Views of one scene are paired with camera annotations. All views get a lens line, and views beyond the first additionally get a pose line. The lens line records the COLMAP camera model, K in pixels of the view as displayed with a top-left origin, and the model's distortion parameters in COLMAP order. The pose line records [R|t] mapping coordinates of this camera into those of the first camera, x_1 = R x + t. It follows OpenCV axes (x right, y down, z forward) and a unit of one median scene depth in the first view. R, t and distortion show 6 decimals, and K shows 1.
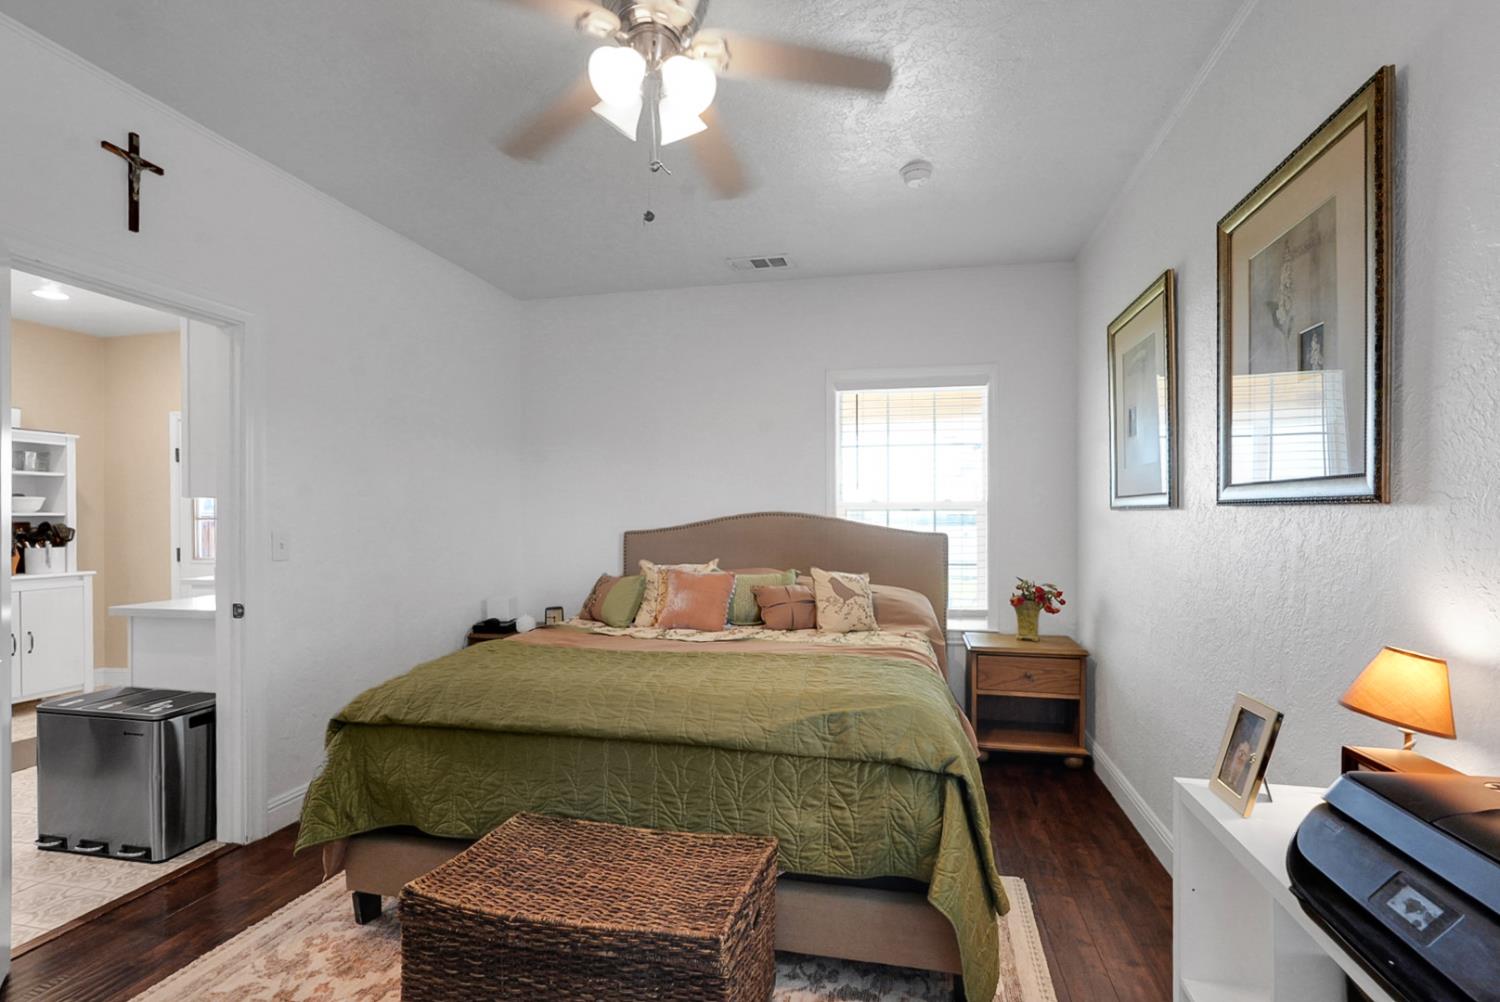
lens RADIAL K [[678.9, 0, 755.1], [0, 678.9, 514.8], [0, 0, 1]] dist [-0.012606, 0.006109]
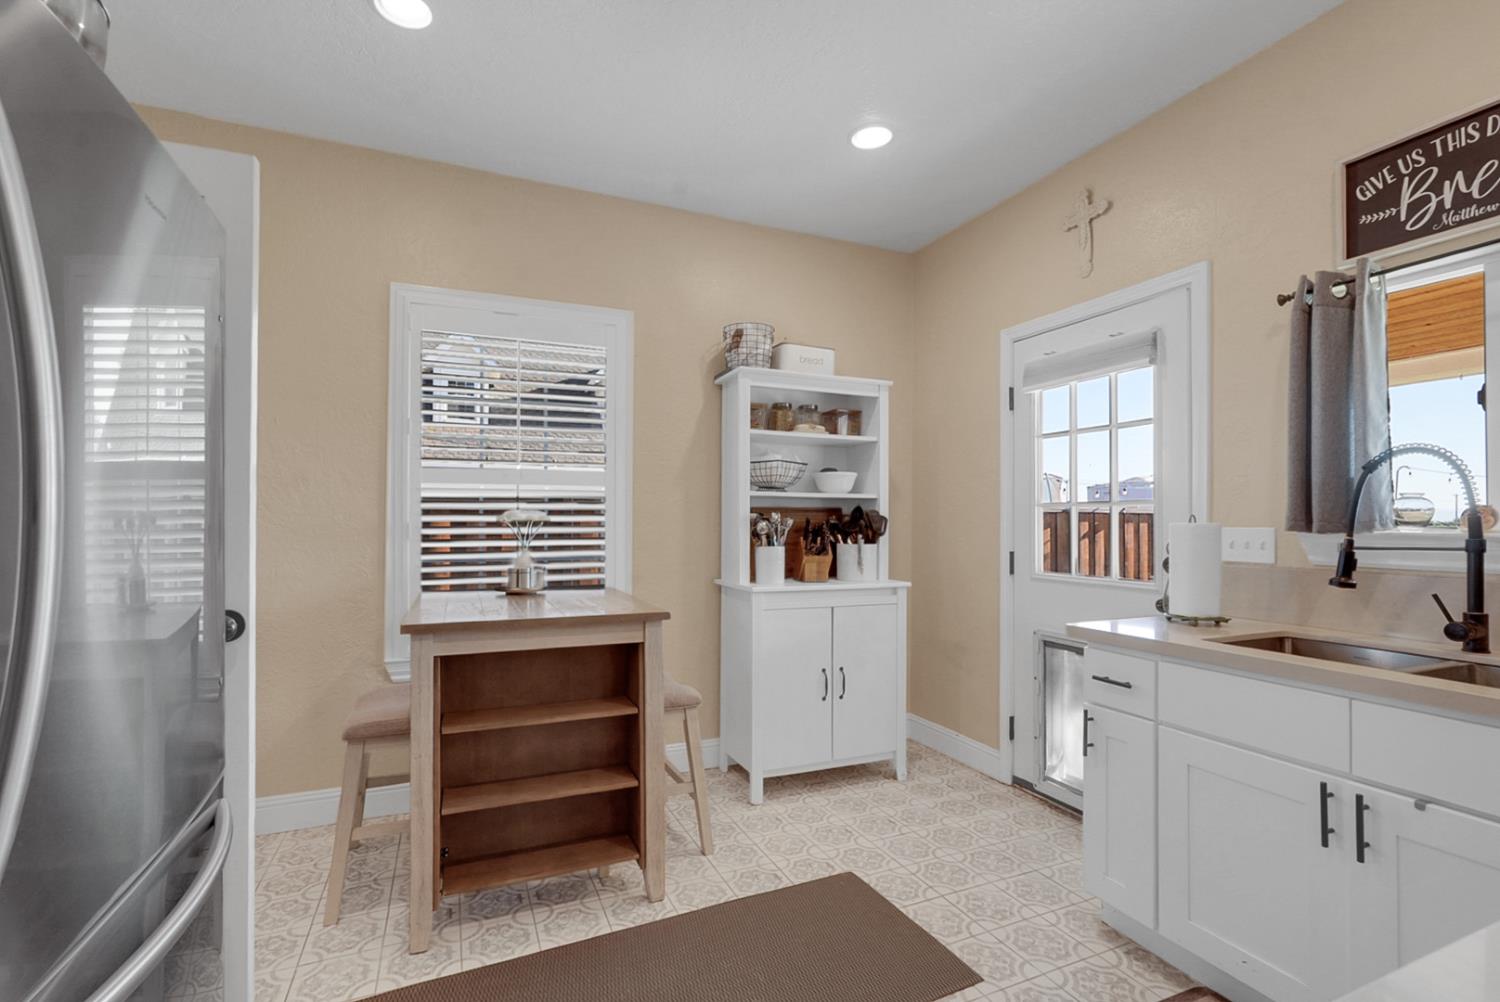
lens RADIAL K [[678.9, 0, 751.5], [0, 678.9, 507.5], [0, 0, 1]] dist [-0.012606, 0.006109]
pose [[0.585677, -0.002931, -0.810539, -0.540245], [-0.006417, 0.999945, -0.008252, 0.017472], [0.810519, 0.010034, 0.585627, 0.493749]]
